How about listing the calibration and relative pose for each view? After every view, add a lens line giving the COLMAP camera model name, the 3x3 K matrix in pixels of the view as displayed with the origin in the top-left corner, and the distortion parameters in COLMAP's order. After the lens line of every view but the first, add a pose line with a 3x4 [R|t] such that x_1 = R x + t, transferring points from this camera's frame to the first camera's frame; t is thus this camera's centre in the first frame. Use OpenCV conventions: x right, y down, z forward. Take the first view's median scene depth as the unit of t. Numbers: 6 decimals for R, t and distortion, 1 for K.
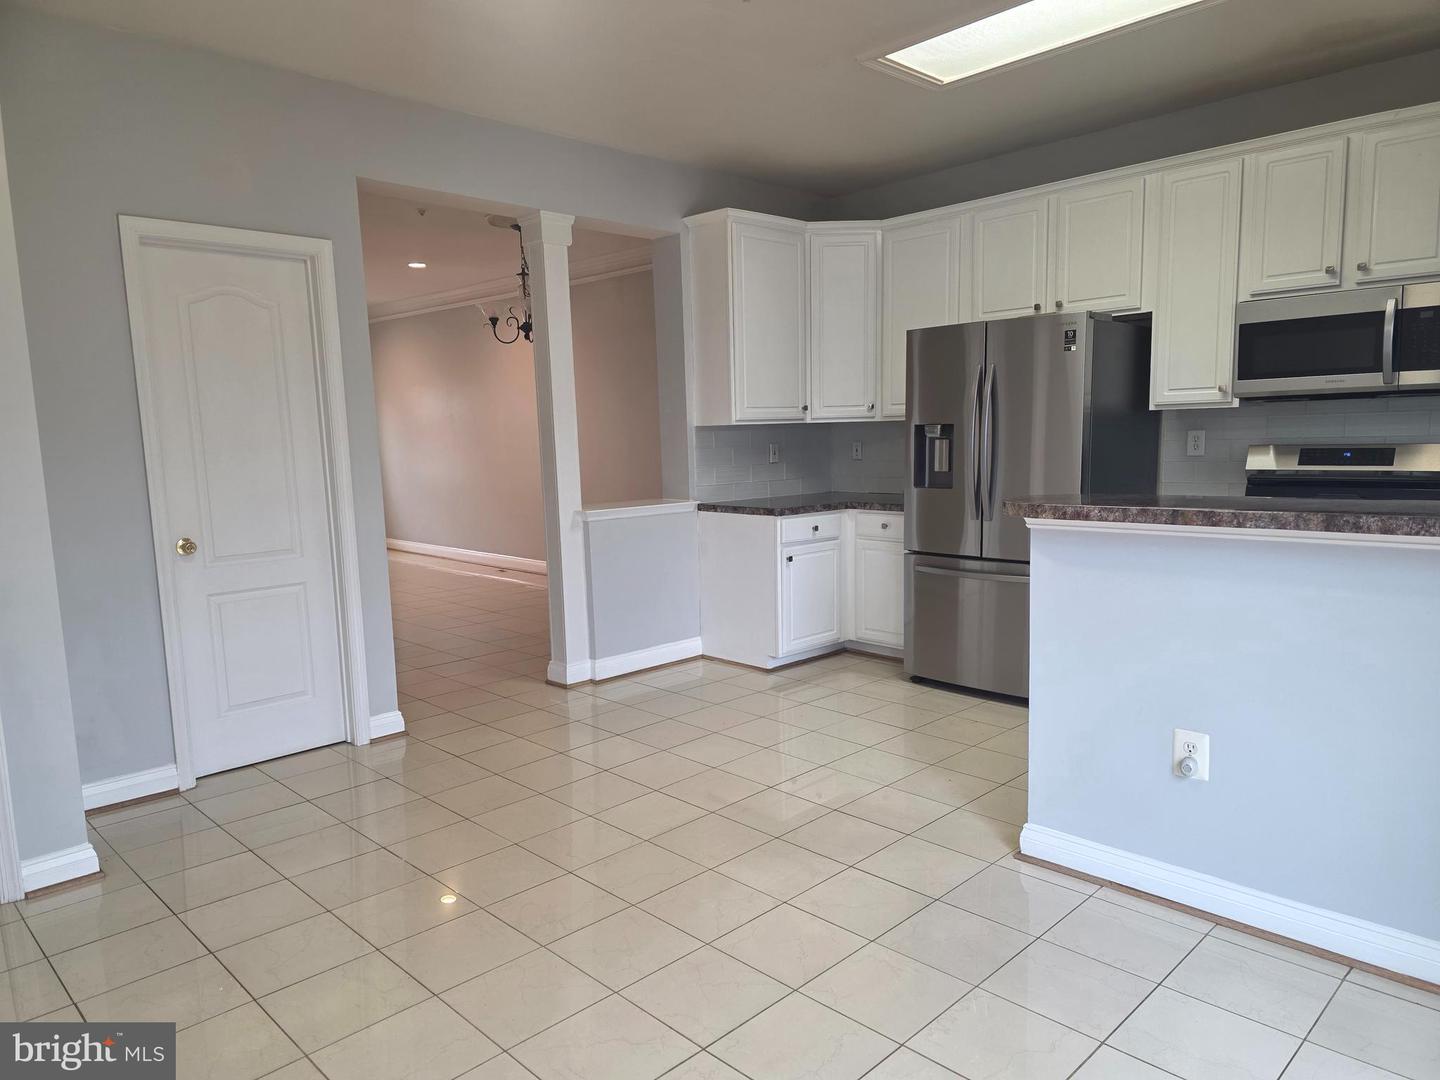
lens RADIAL K [[970.6, 0, 720.0], [0, 970.6, 540.0], [0, 0, 1]] dist [0.123276, -0.133848]
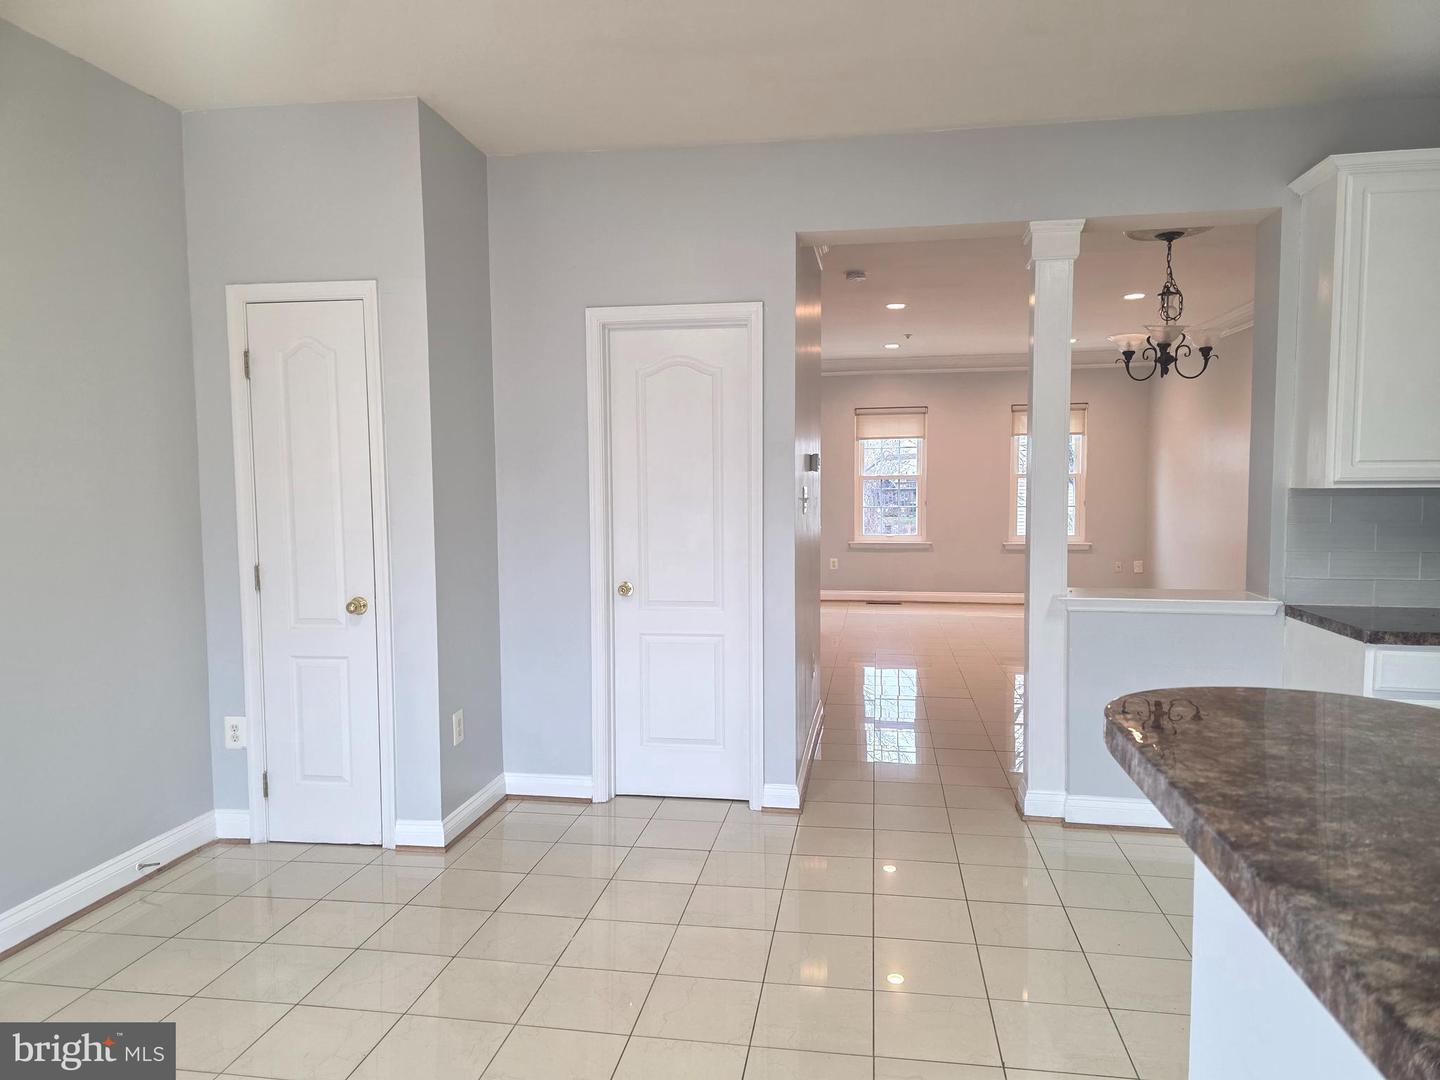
lens RADIAL K [[970.6, 0, 720.0], [0, 970.6, 540.0], [0, 0, 1]] dist [0.123276, -0.133848]
pose [[0.594893, 0.067202, -0.800990, 0.409288], [-0.102244, 0.994731, 0.007520, -0.067170], [0.797275, 0.077423, 0.598630, 0.405481]]
